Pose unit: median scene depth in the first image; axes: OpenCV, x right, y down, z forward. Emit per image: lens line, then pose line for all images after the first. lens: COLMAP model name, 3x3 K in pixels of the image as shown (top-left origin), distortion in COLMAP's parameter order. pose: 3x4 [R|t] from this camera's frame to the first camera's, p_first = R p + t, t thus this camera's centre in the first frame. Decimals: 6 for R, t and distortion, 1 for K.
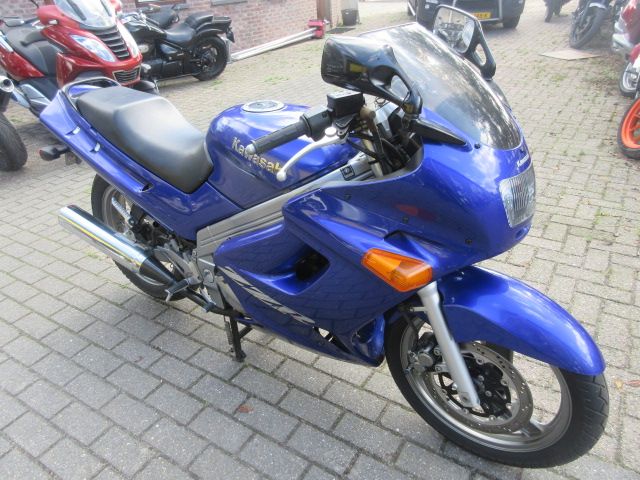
lens RADIAL K [[479.3, 0, 320.0], [0, 479.3, 240.0], [0, 0, 1]] dist [0.008158, -0.001806]
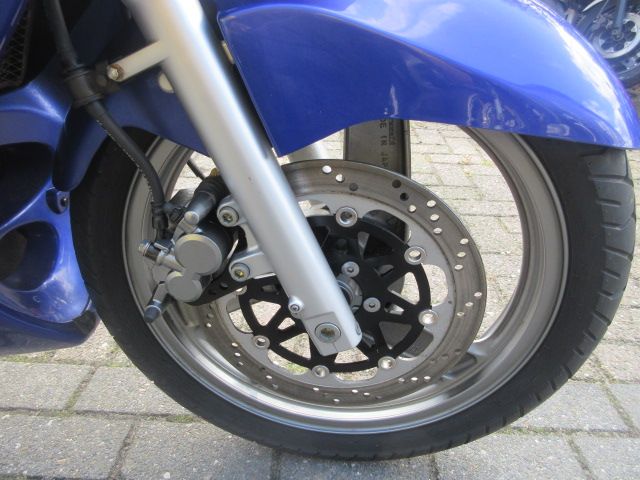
lens RADIAL K [[479.3, 0, 320.0], [0, 479.3, 240.0], [0, 0, 1]] dist [0.008158, -0.001806]
pose [[0.857392, -0.185642, 0.480016, 0.132150], [0.189787, 0.980994, 0.040397, 0.237105], [-0.478392, 0.056465, 0.876329, 0.654877]]
